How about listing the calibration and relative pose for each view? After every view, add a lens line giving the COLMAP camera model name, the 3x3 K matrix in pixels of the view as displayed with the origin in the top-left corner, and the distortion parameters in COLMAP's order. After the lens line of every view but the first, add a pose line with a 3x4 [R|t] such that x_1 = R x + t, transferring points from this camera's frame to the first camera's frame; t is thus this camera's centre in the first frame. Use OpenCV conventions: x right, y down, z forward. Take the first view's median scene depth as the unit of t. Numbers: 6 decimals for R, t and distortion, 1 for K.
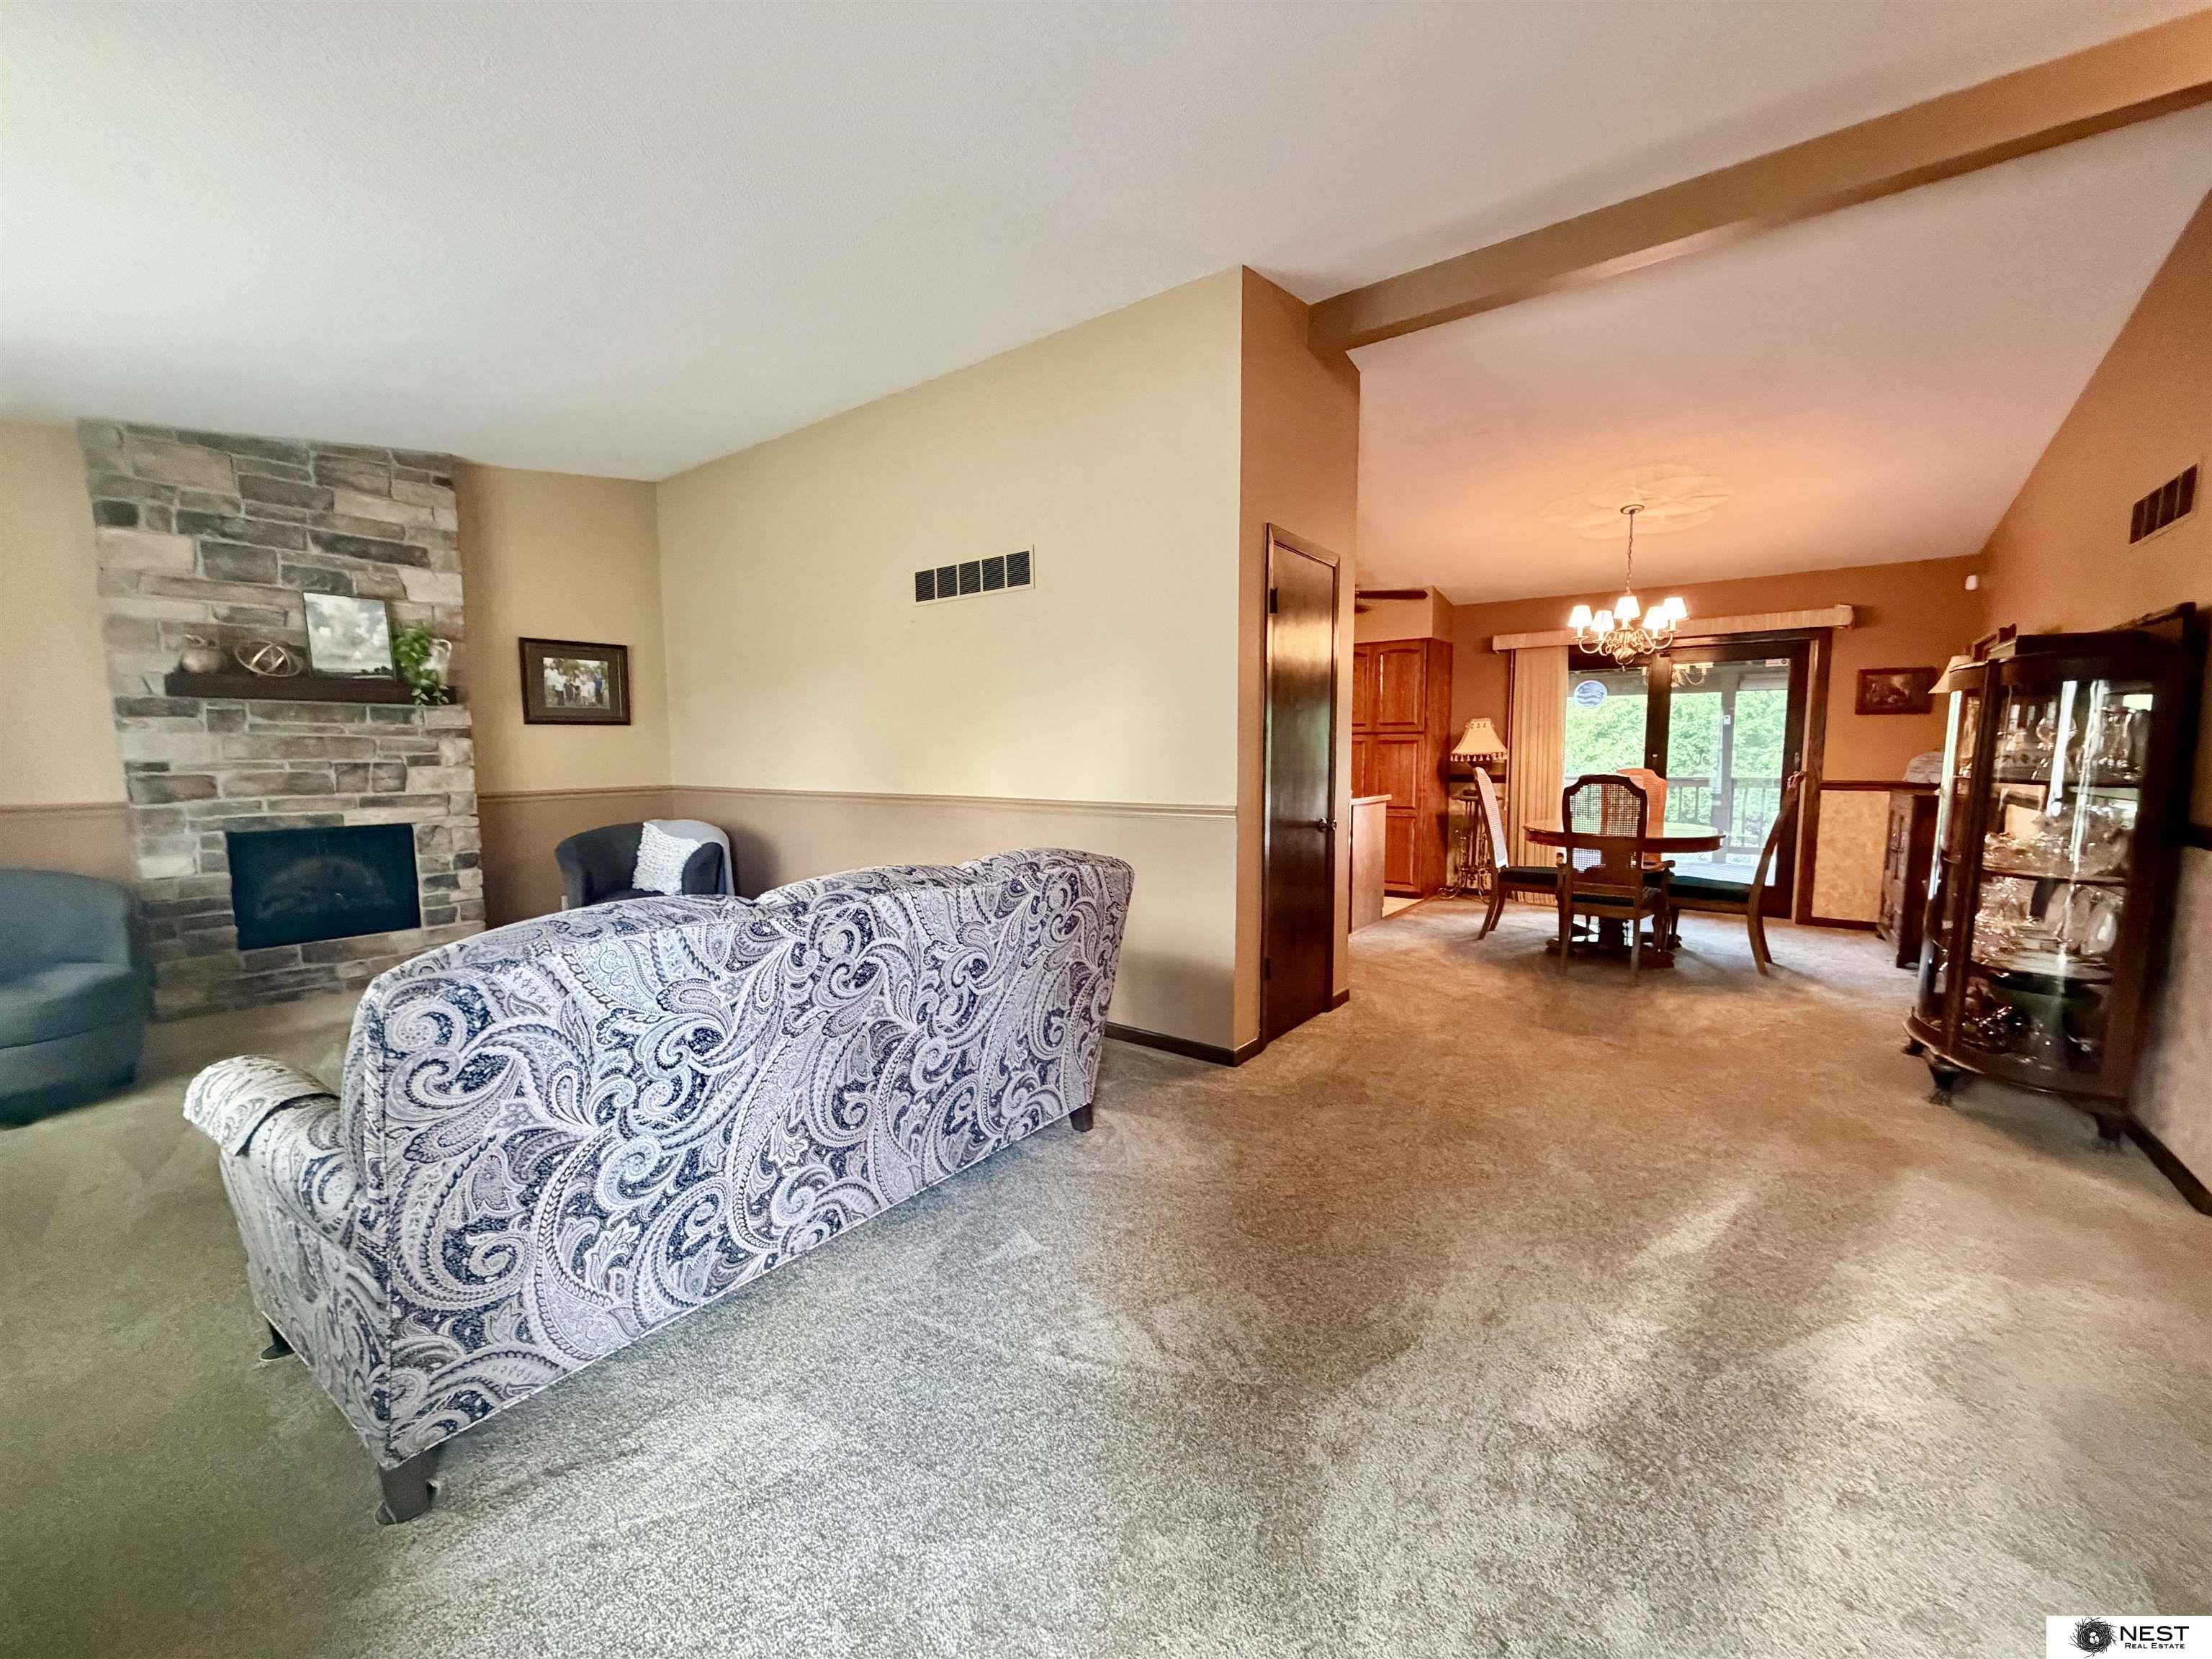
lens RADIAL K [[881.8, 0, 1102.1], [0, 881.8, 835.8], [0, 0, 1]] dist [0.001101, 0.000364]
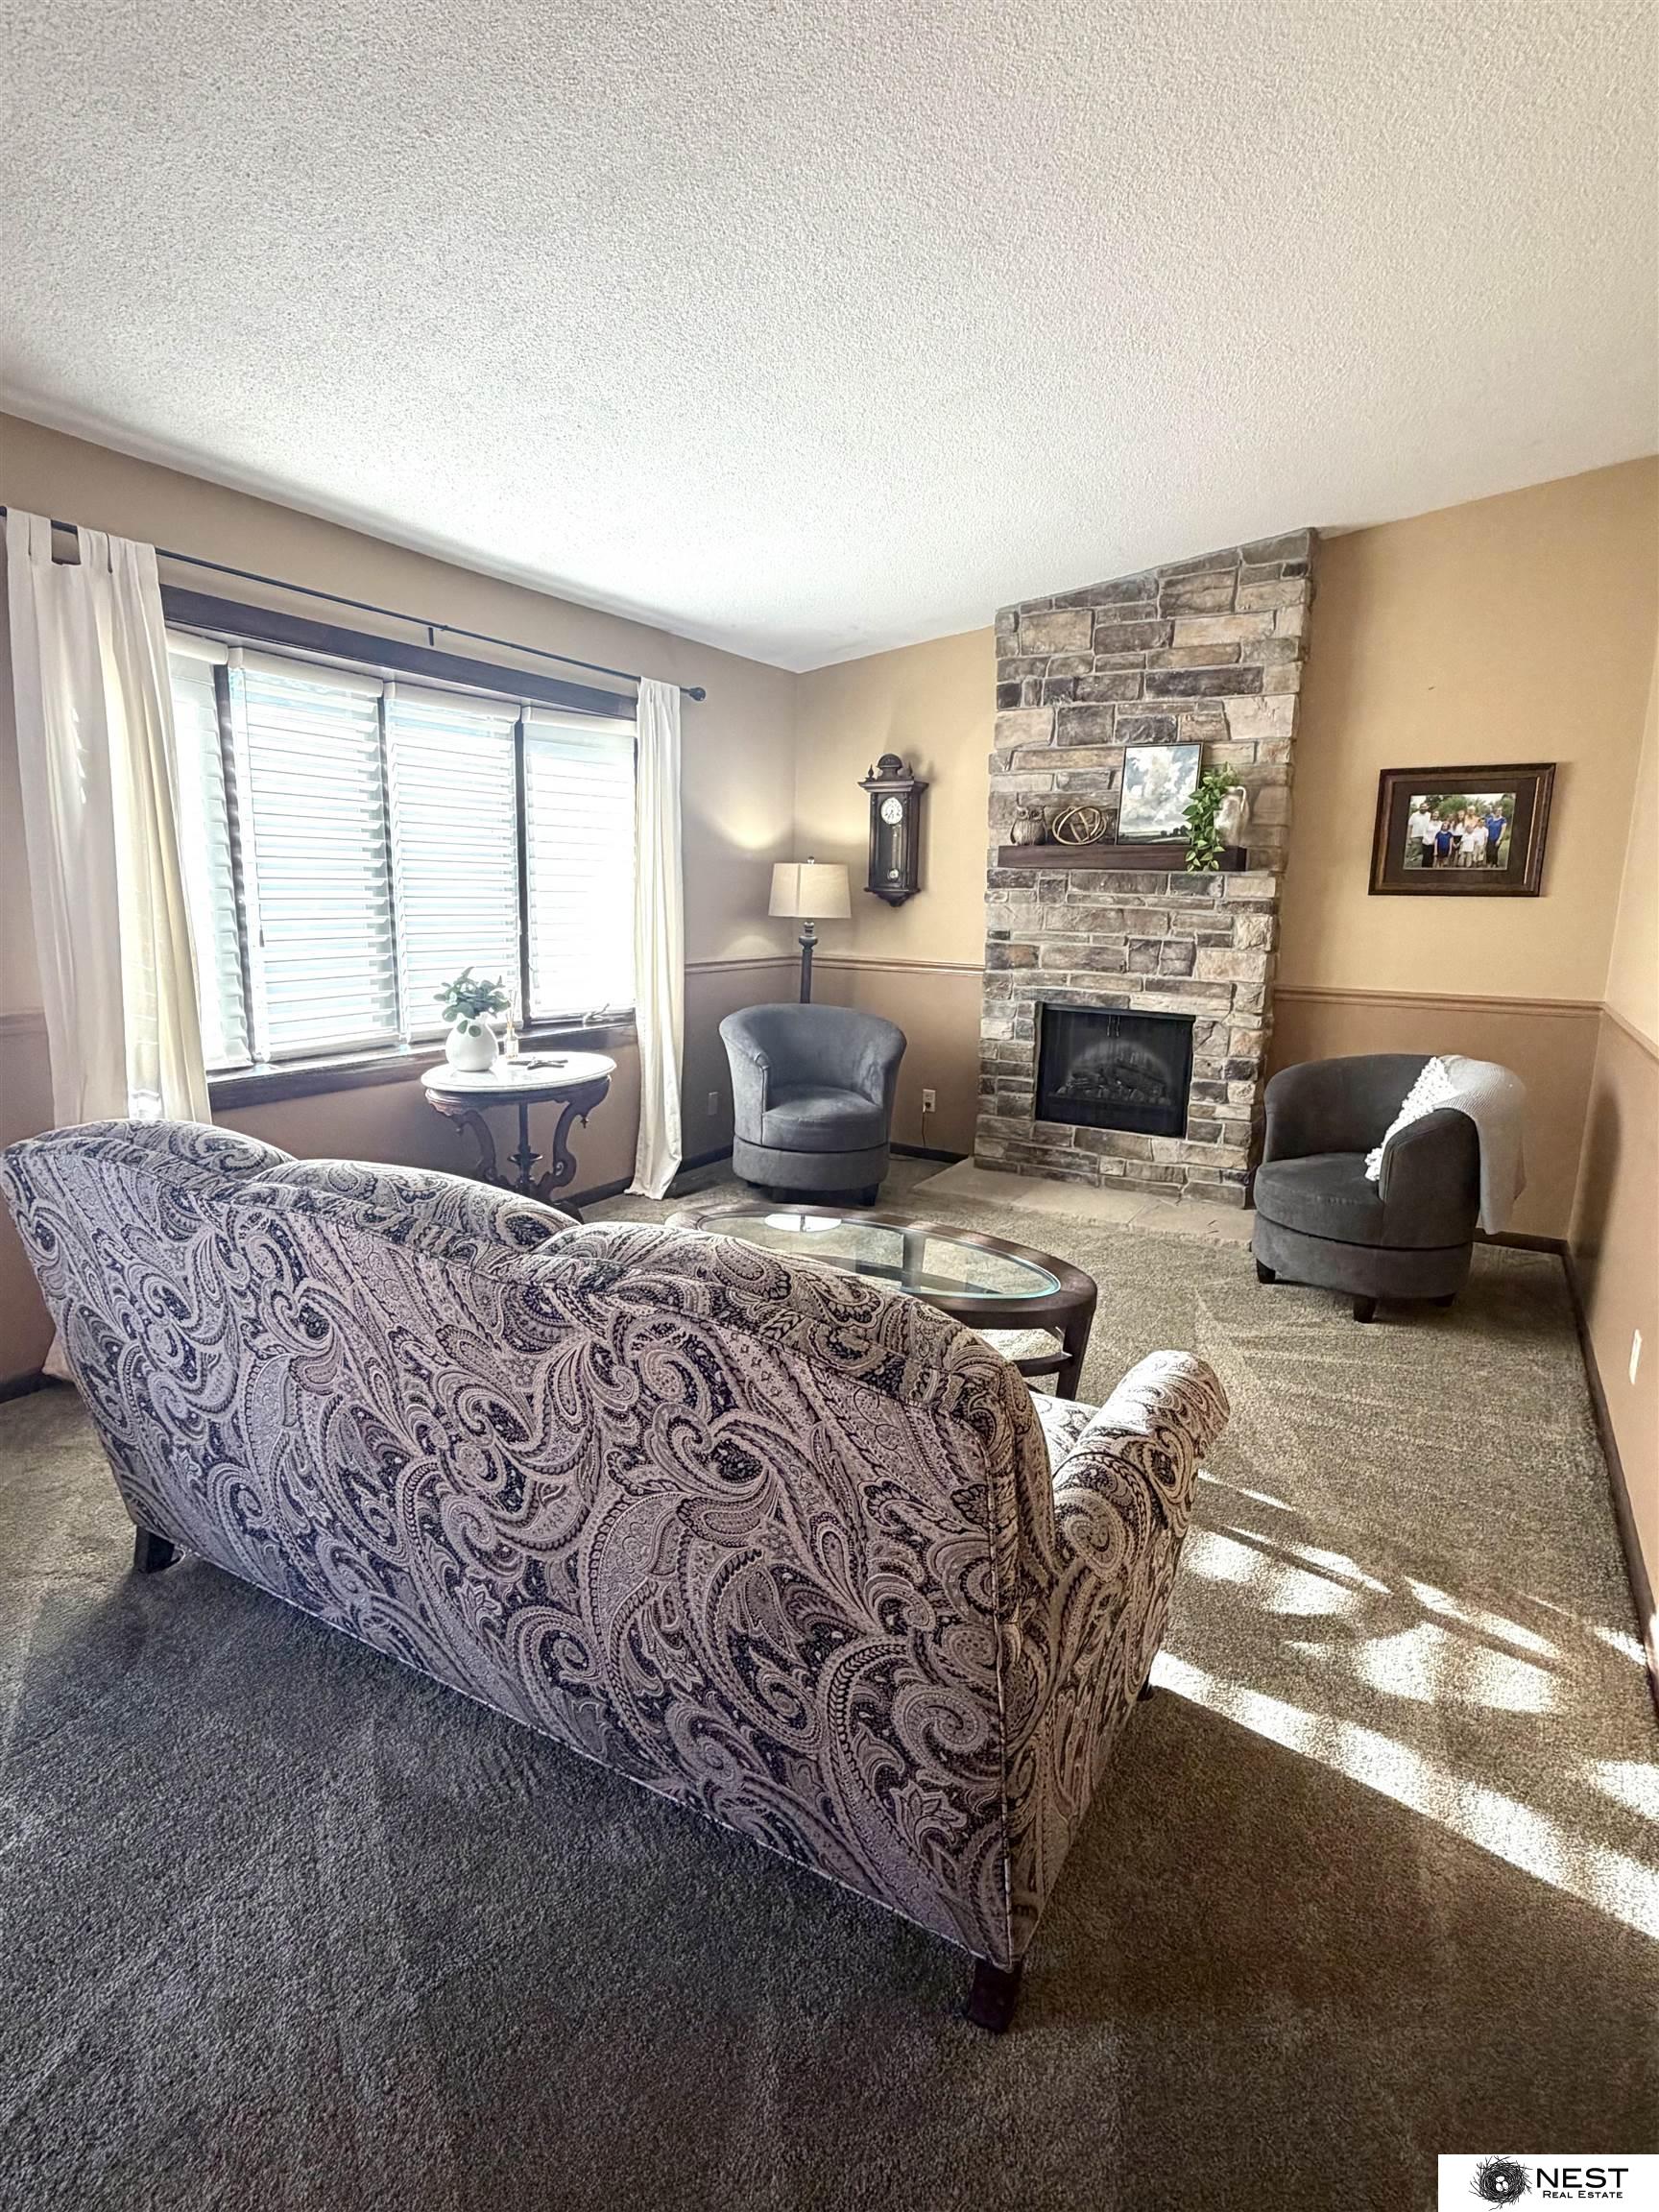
lens RADIAL K [[1076.1, 0, 829.6], [0, 1076.1, 1074.7], [0, 0, 1]] dist [0.001854, 0.000190]
pose [[0.162727, 0.184993, -0.969174, 0.165186], [-0.113764, 0.979233, 0.167812, -0.095568], [0.980091, 0.082949, 0.180393, 0.513008]]
